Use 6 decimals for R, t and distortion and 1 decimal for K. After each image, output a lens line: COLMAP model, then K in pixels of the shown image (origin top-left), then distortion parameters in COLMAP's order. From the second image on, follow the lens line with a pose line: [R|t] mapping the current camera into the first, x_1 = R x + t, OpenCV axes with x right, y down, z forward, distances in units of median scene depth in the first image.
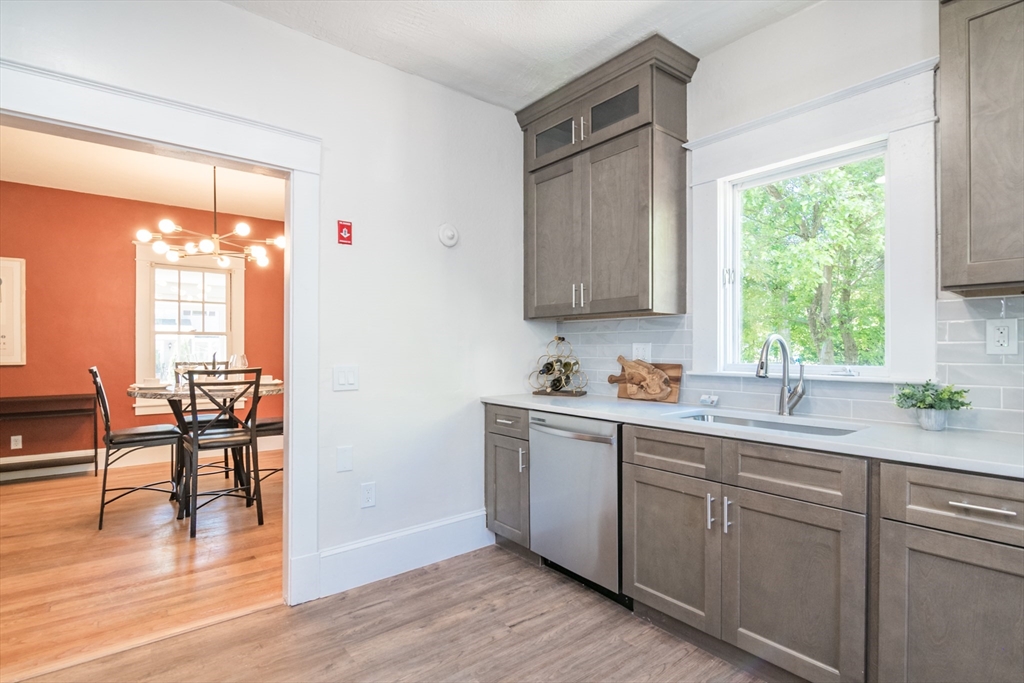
lens RADIAL K [[499.3, 0, 501.5], [0, 499.3, 349.2], [0, 0, 1]] dist [-0.011969, -0.003811]
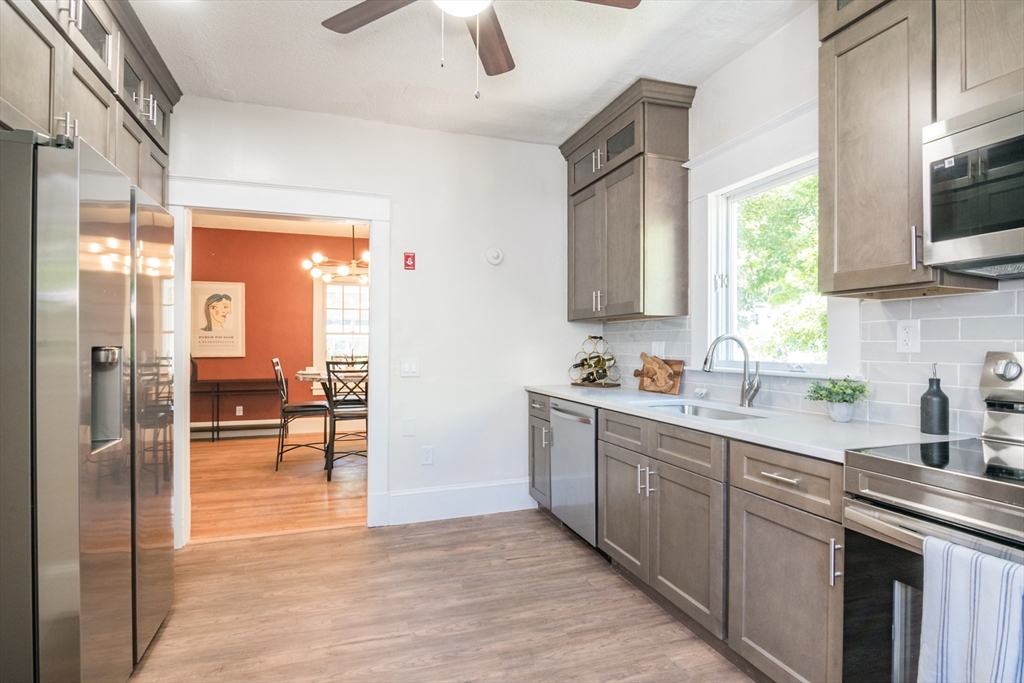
lens RADIAL K [[499.3, 0, 506.5], [0, 499.3, 344.6], [0, 0, 1]] dist [-0.011969, -0.003811]
pose [[0.946129, 0.000789, -0.323788, 0.364142], [-0.001466, 0.999997, -0.001848, -0.002962], [0.323786, 0.002223, 0.946128, -0.197340]]
